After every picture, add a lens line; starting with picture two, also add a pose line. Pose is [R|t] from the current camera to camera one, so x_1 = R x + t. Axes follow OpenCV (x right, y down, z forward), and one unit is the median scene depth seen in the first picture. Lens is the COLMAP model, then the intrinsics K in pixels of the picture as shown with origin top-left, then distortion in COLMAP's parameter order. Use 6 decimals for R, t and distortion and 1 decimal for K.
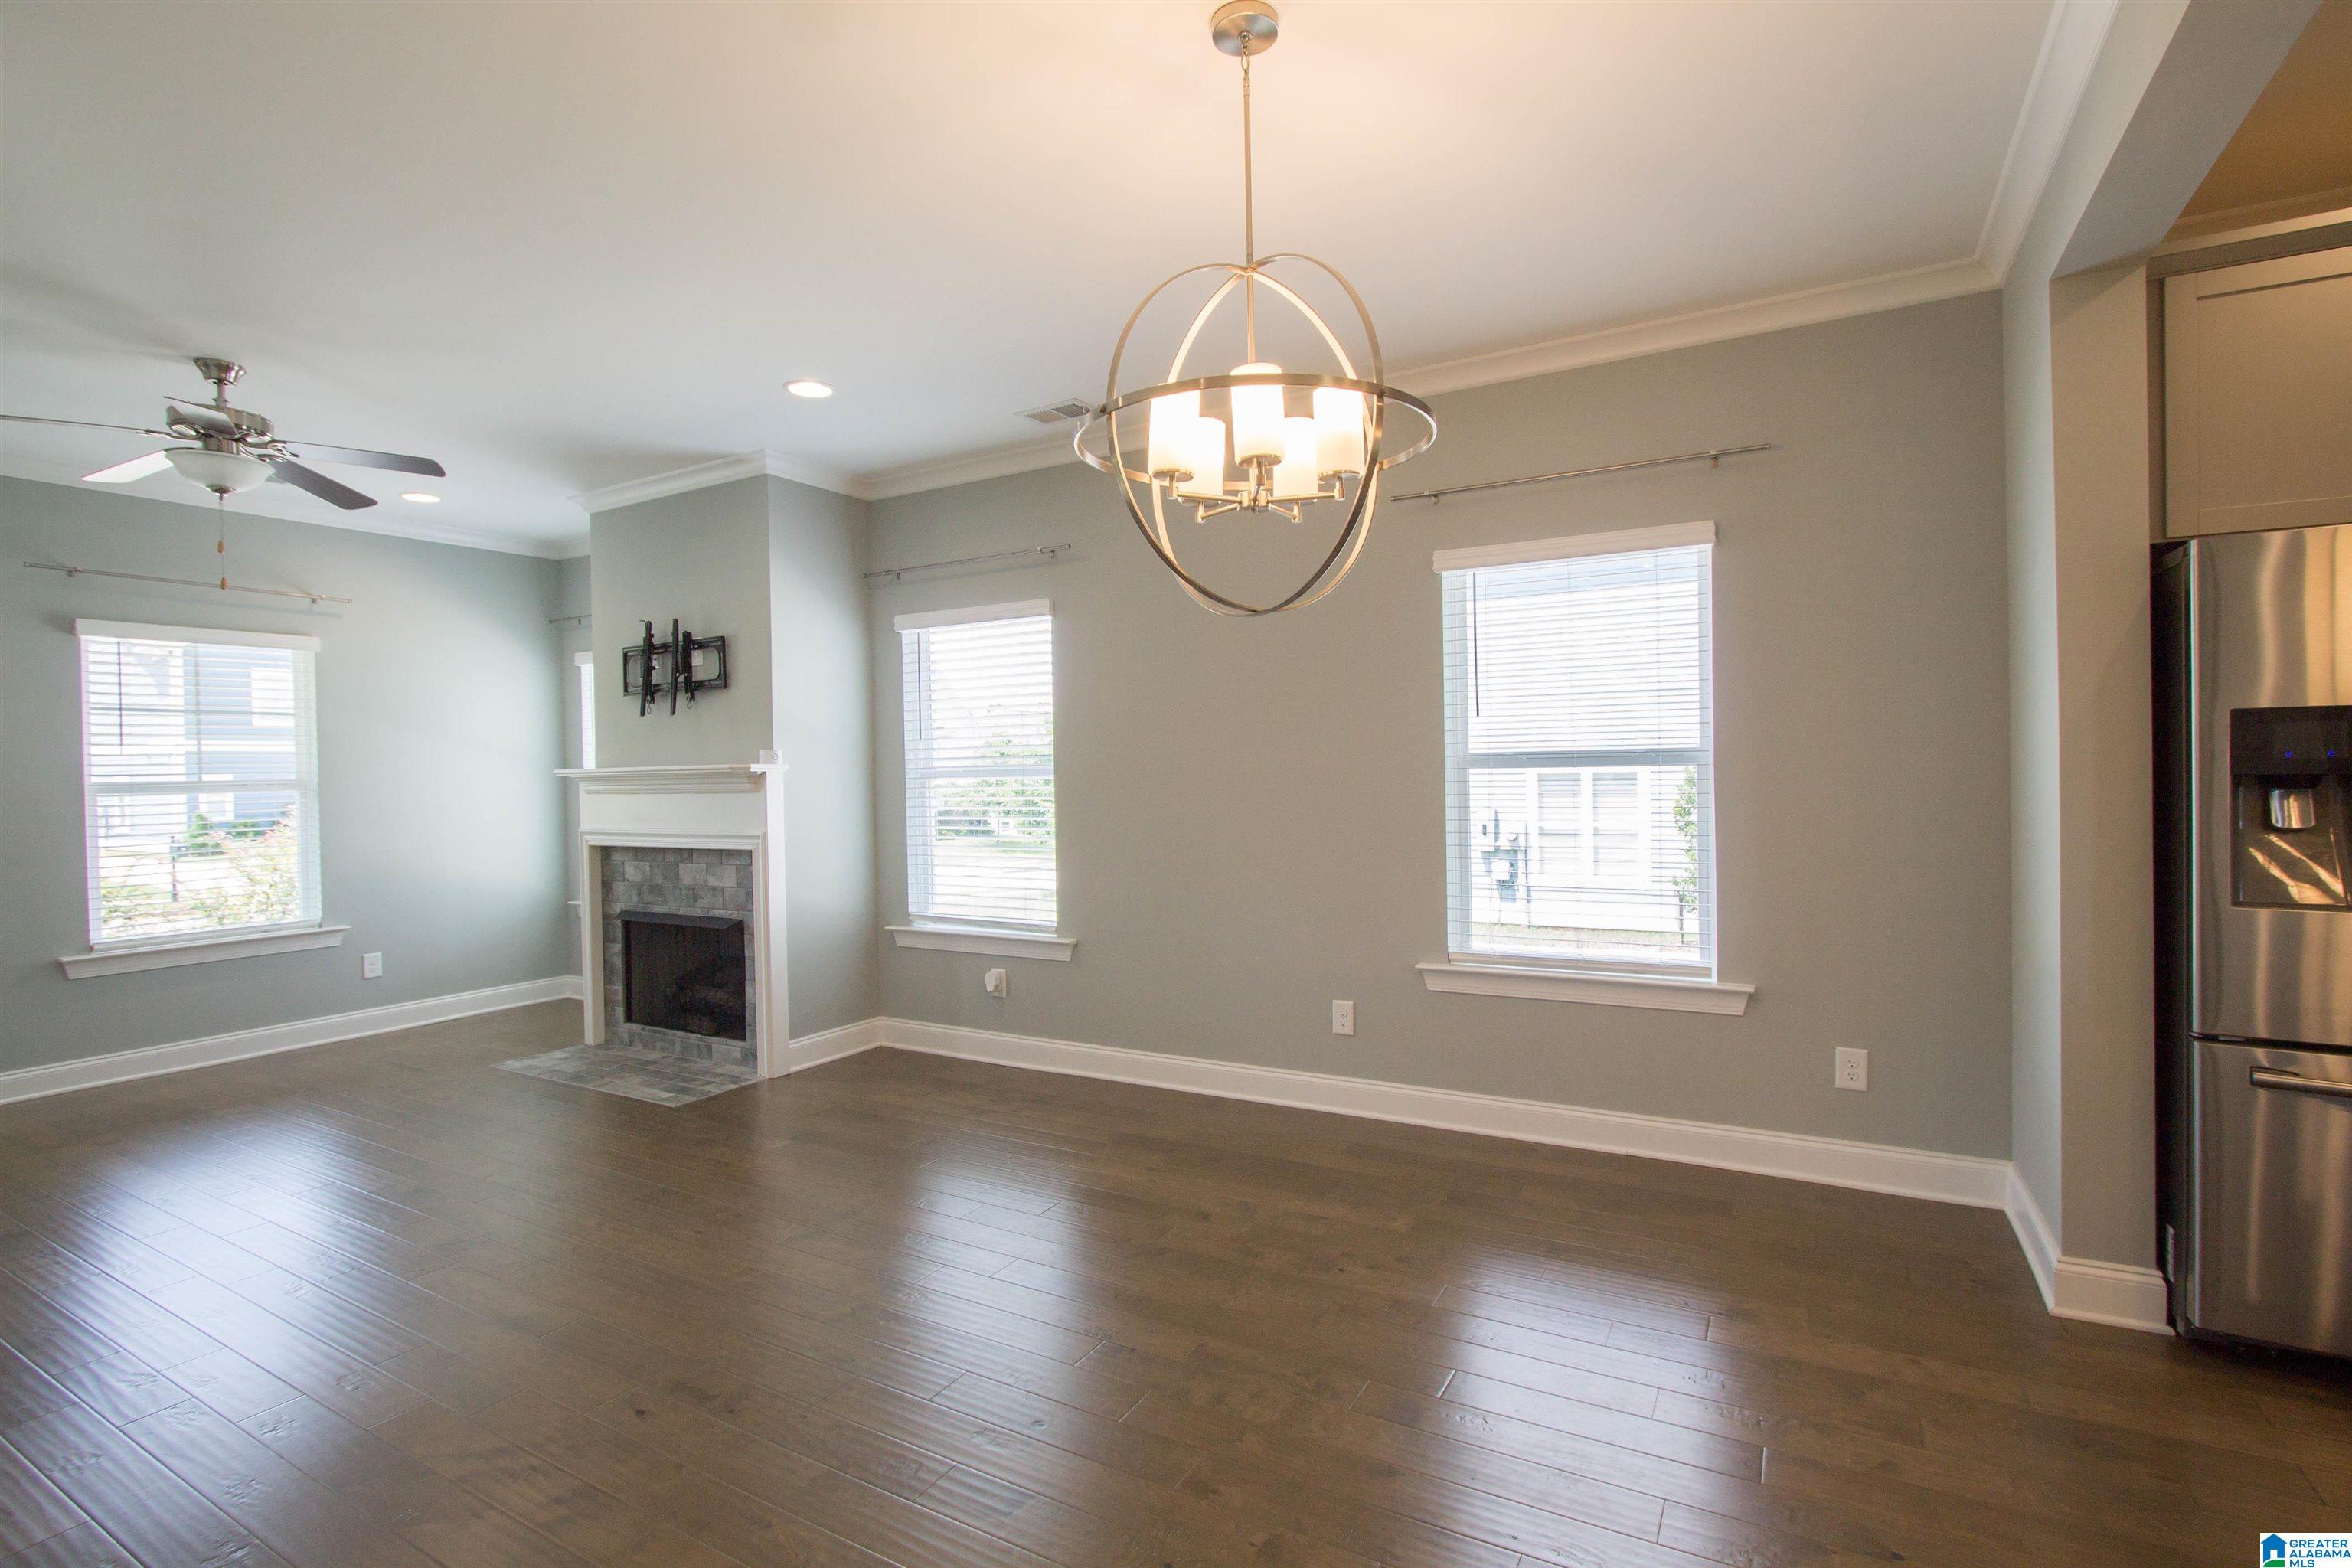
lens RADIAL K [[1136.9, 0, 1176.0], [0, 1136.9, 784.0], [0, 0, 1]] dist [-0.003540, -0.000142]
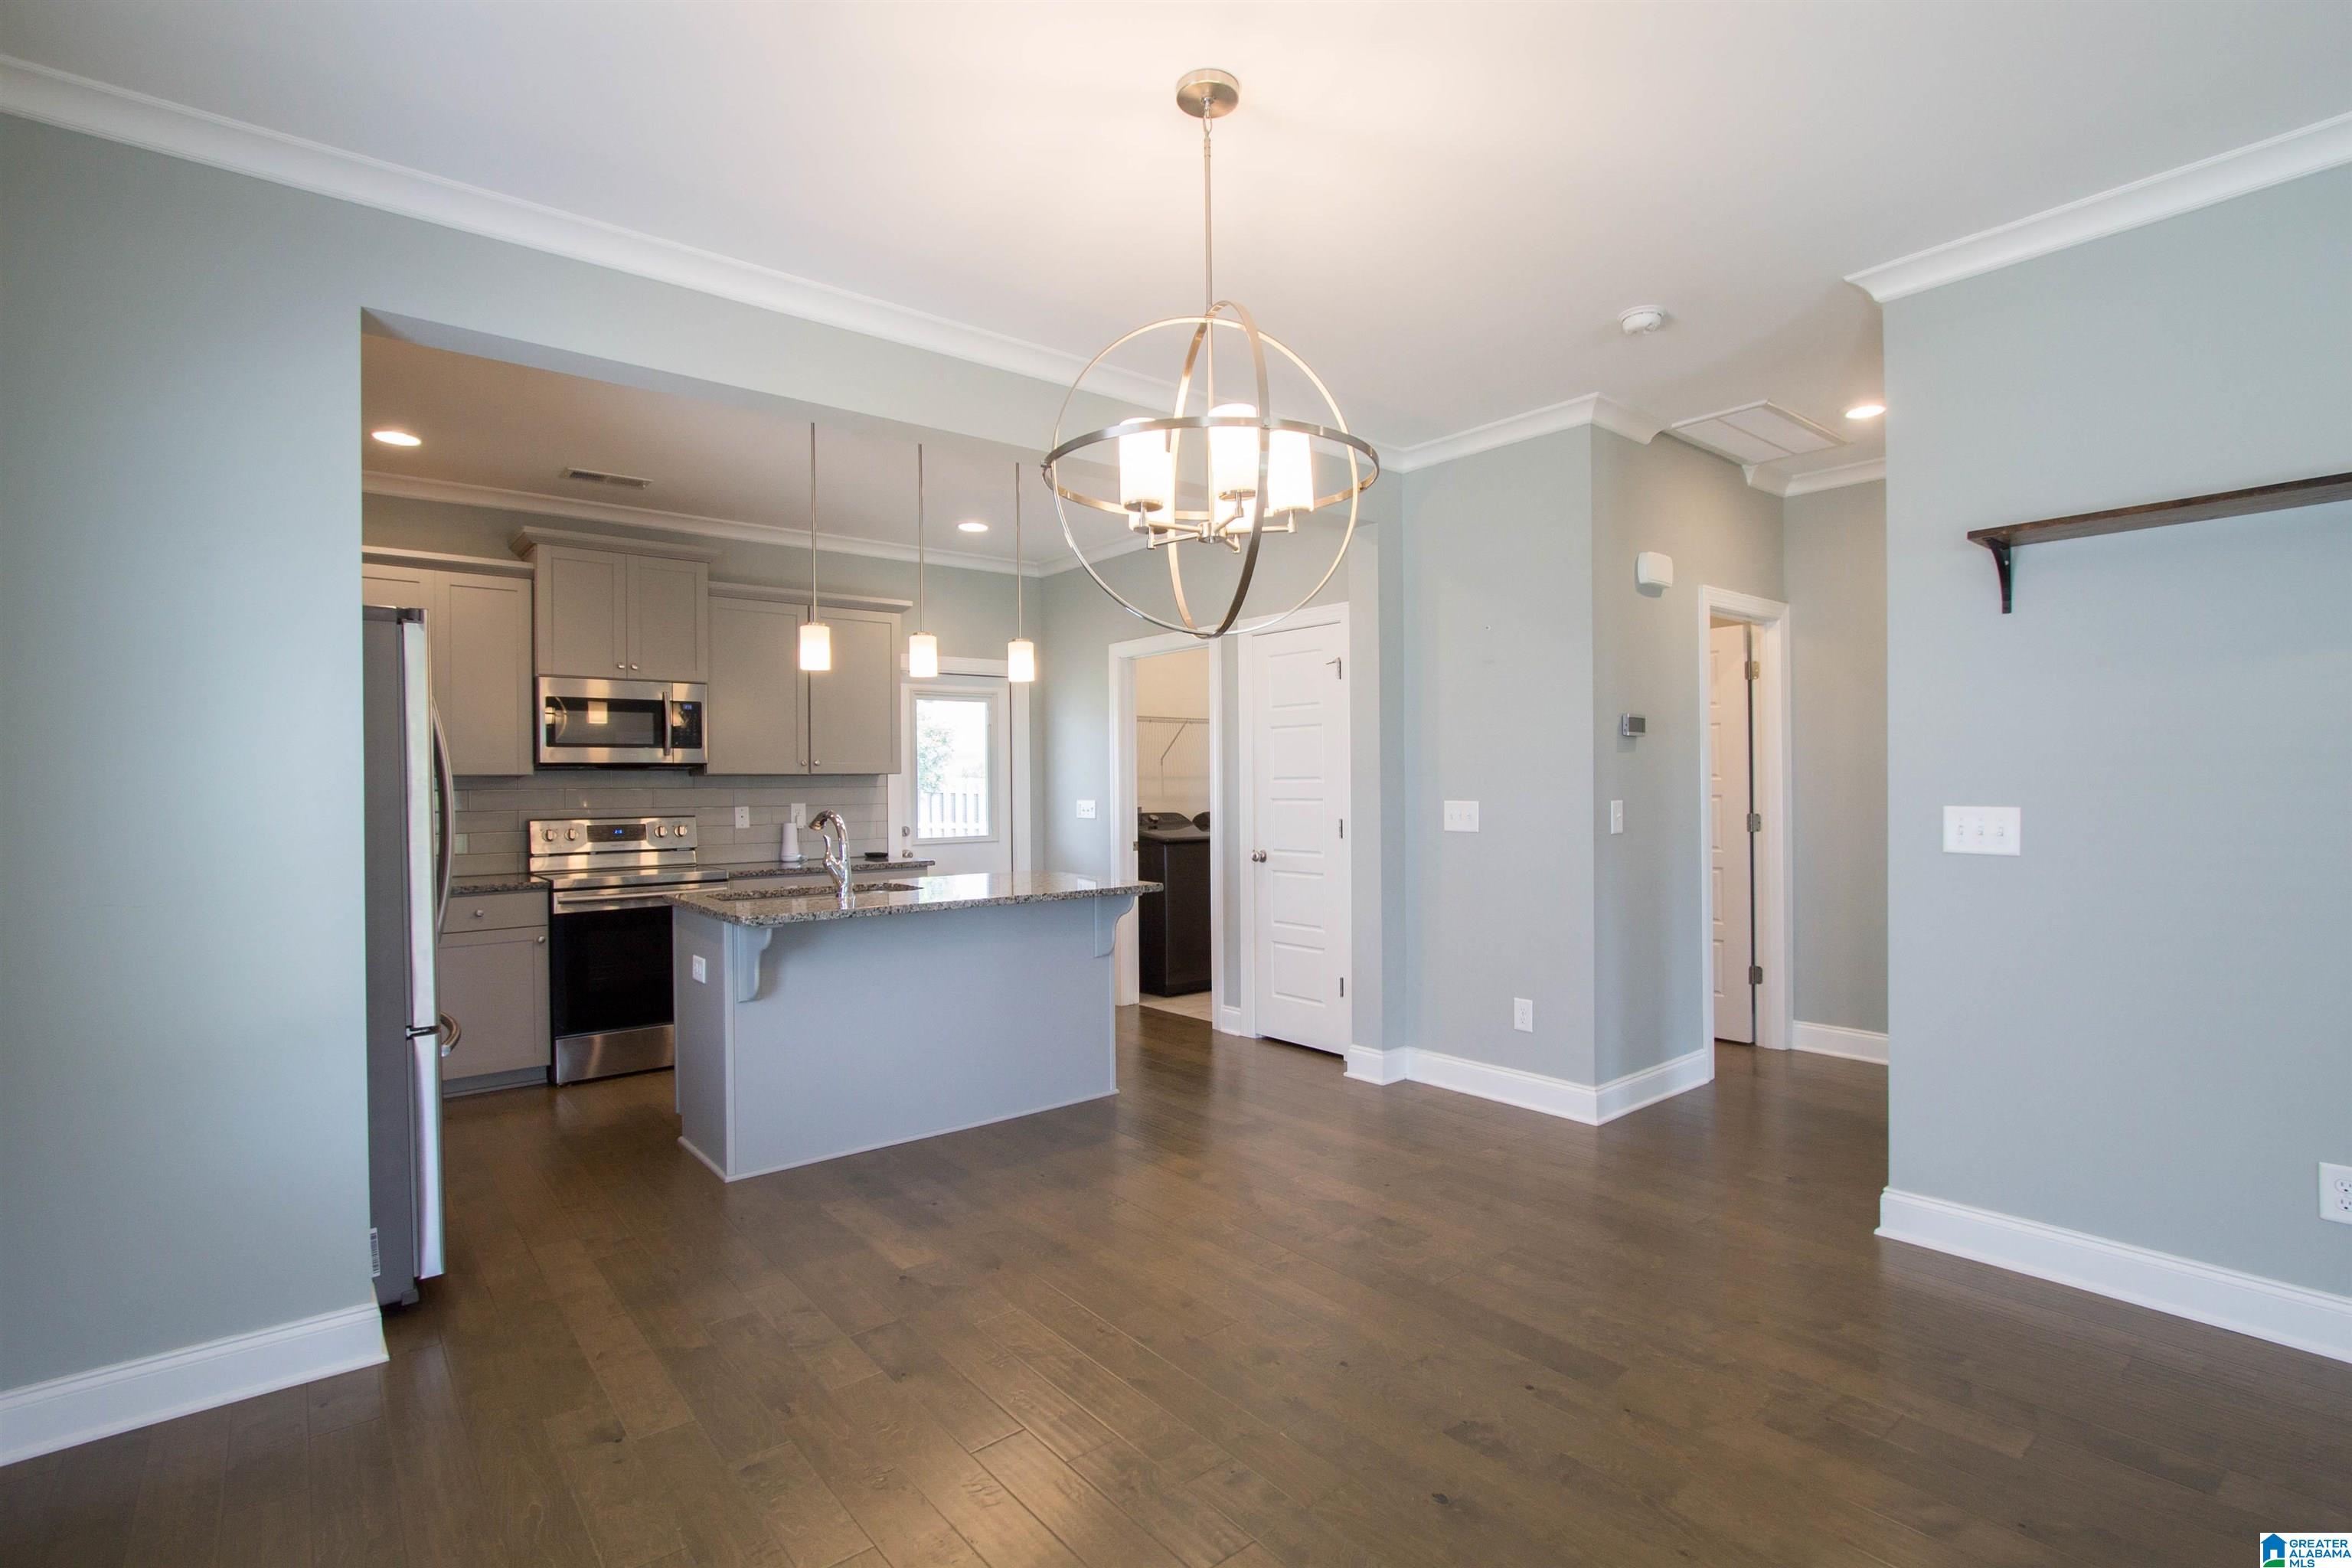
lens RADIAL K [[1099.1, 0, 1192.0], [0, 1099.1, 783.0], [0, 0, 1]] dist [-0.012344, 0.000074]
pose [[-0.939366, 0.025935, 0.341934, -0.110254], [0.028837, 0.999578, 0.003403, -0.007604], [-0.341702, 0.013057, -0.939718, 0.835402]]
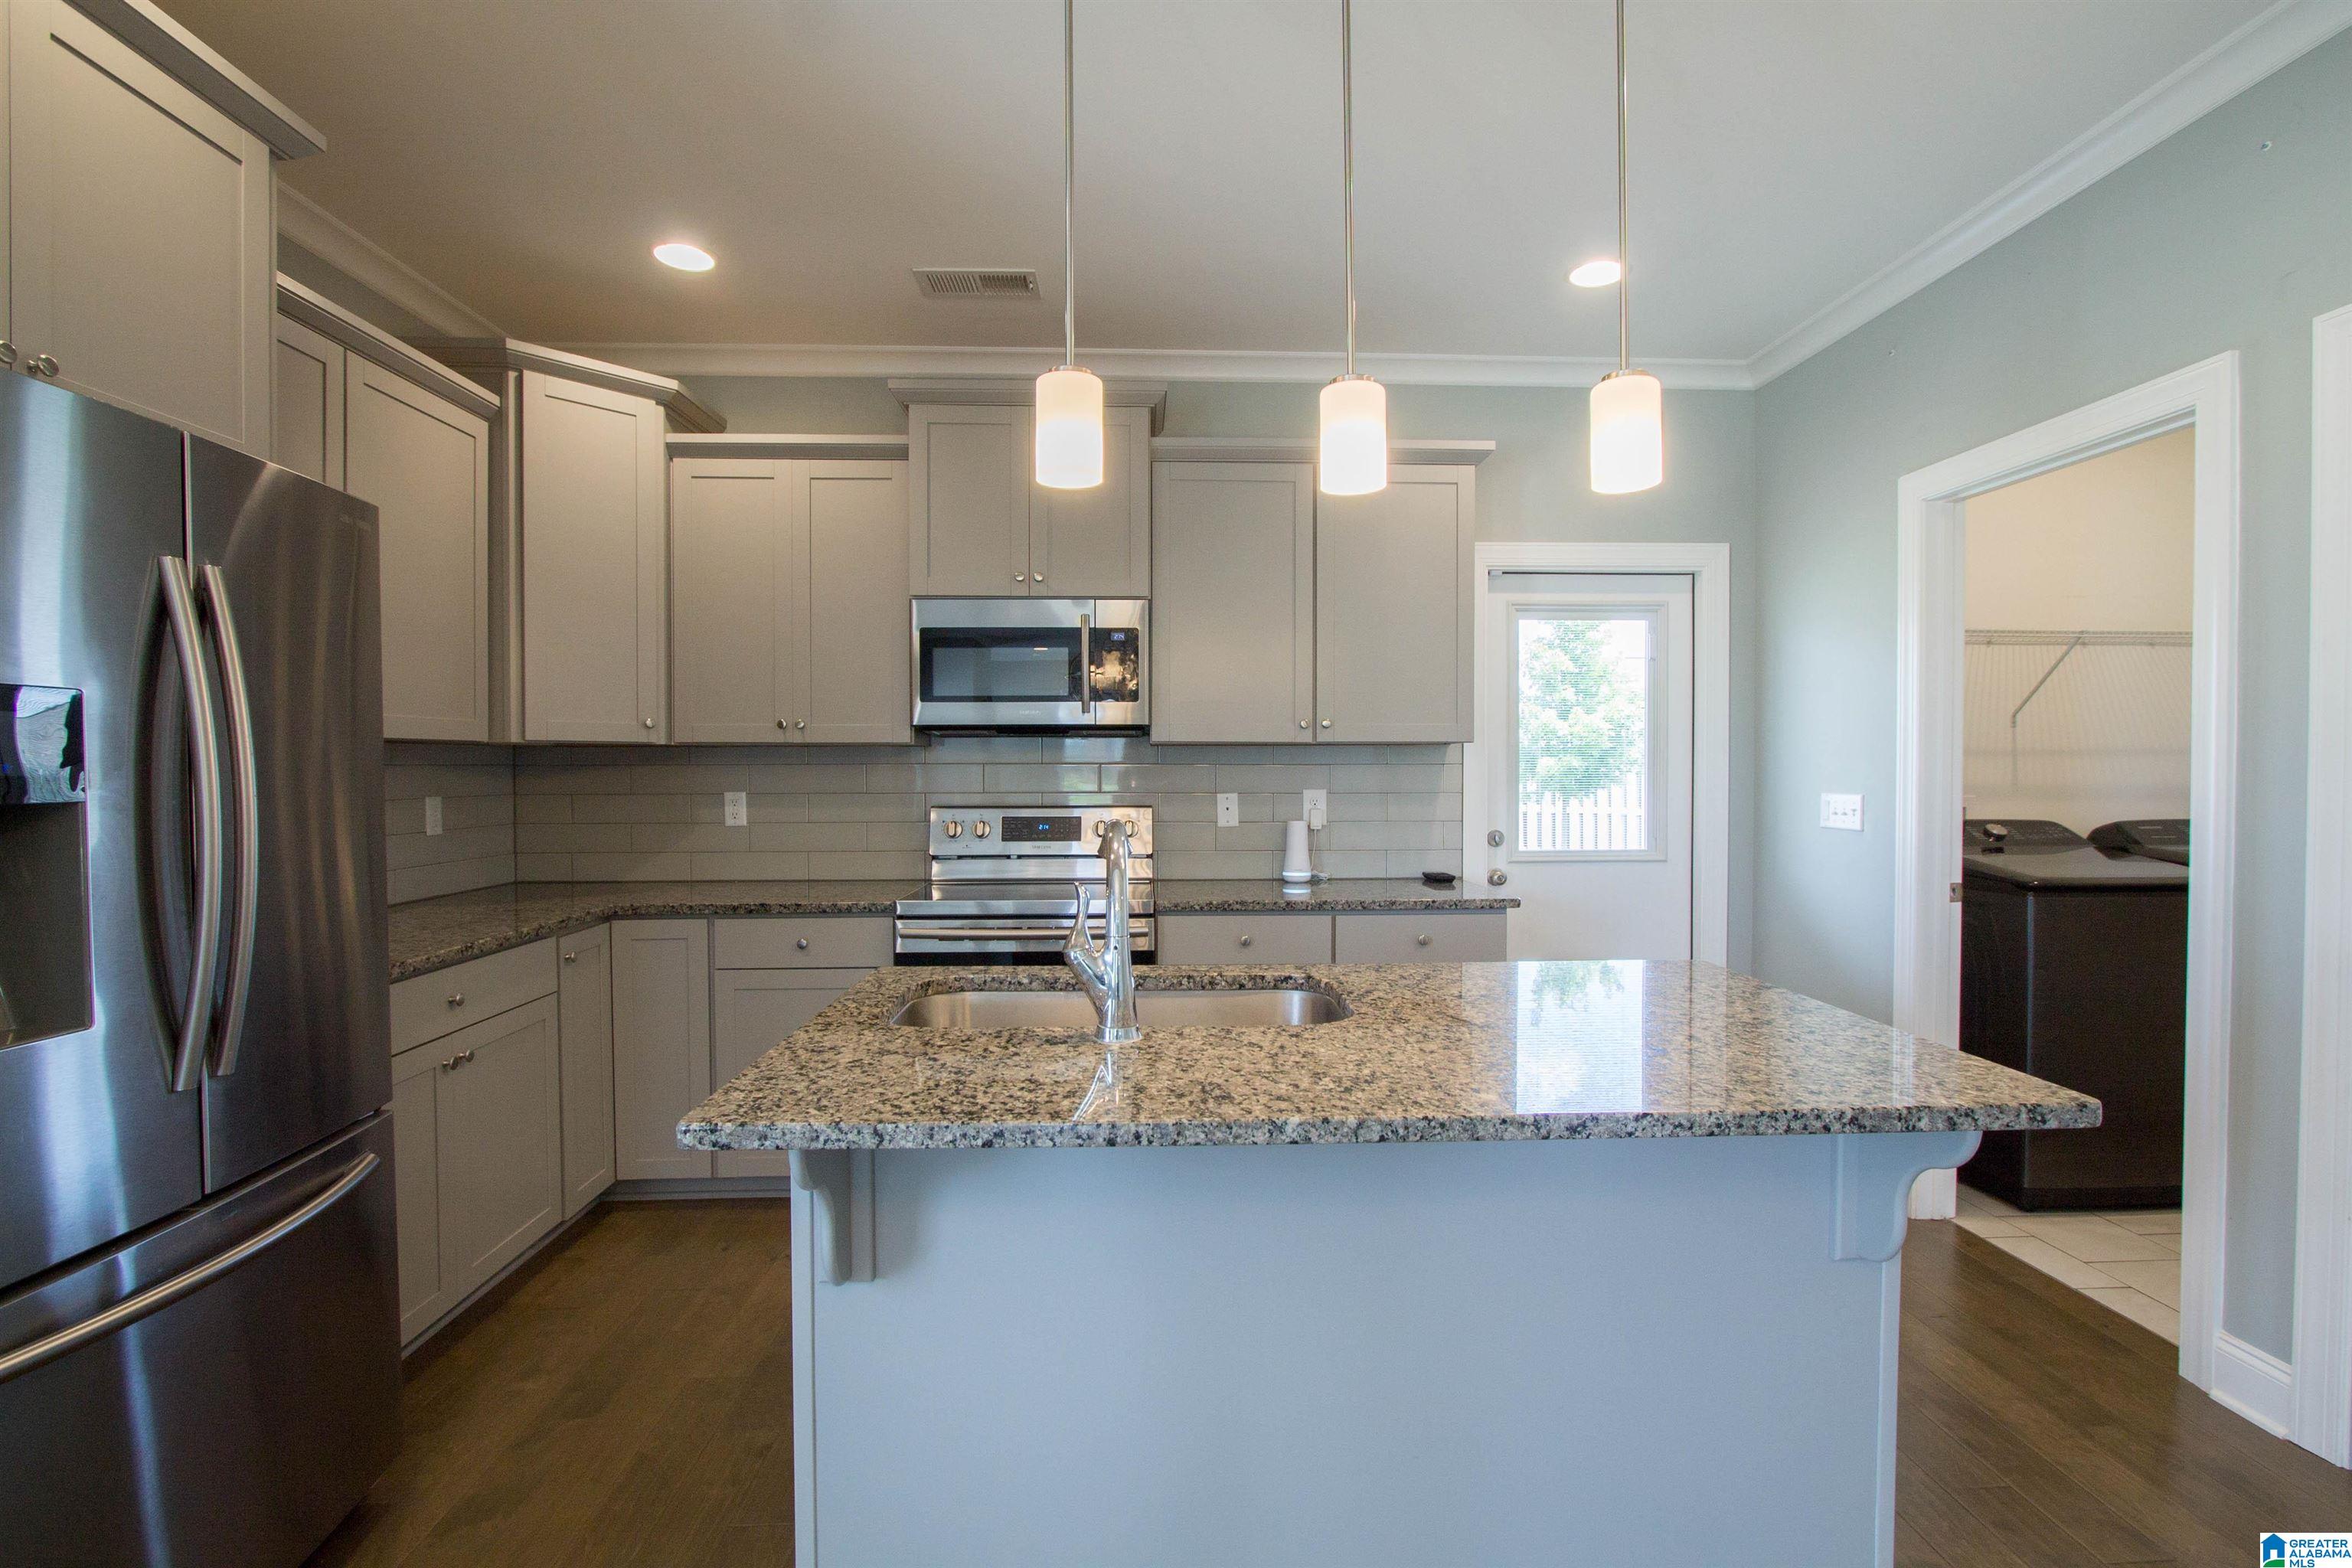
lens RADIAL K [[1099.1, 0, 1192.0], [0, 1099.1, 783.0], [0, 0, 1]] dist [-0.012344, 0.000074]
pose [[-0.544383, 0.004444, 0.838825, 0.108327], [0.019072, 0.999793, 0.007081, -0.005182], [-0.838620, 0.019853, -0.544356, 0.352372]]
